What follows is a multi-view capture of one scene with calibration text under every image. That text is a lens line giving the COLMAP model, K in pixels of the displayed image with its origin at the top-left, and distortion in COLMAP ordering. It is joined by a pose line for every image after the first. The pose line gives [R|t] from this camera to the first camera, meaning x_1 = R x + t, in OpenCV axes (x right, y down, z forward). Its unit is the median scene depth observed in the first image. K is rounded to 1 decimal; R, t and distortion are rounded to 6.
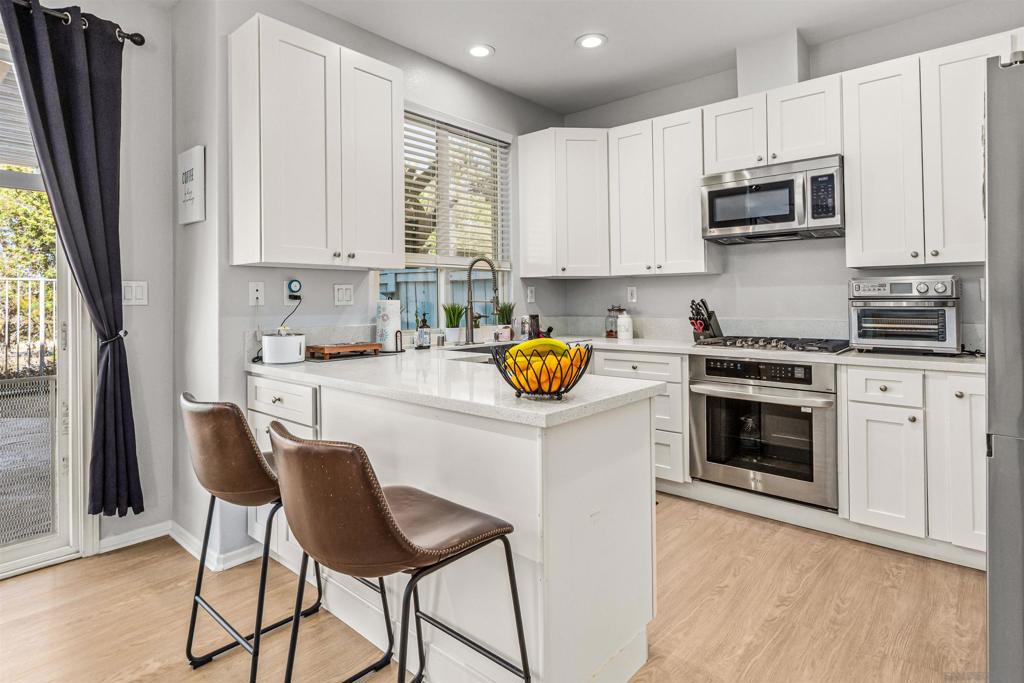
lens RADIAL K [[544.4, 0, 510.1], [0, 544.4, 283.3], [0, 0, 1]] dist [-0.000060, -0.000900]
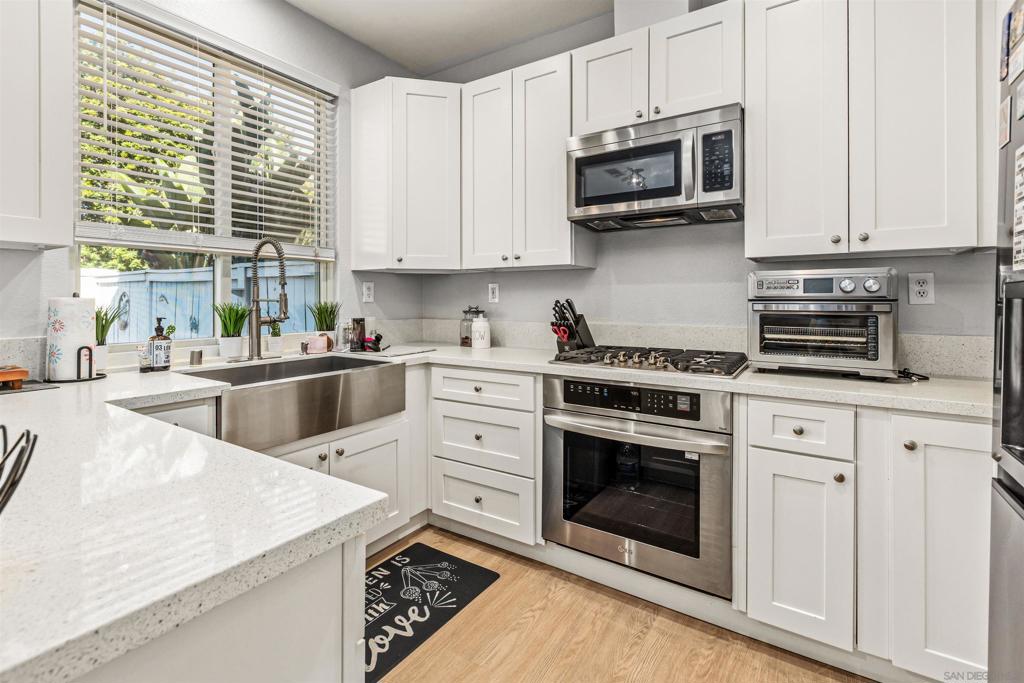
lens RADIAL K [[479.5, 0, 509.0], [0, 479.5, 293.7], [0, 0, 1]] dist [0.000999, 0.000196]
pose [[0.990505, 0.008190, 0.137230, 0.200141], [-0.010775, 0.999778, 0.018100, 0.010903], [-0.137051, -0.019407, 0.990374, 0.378936]]
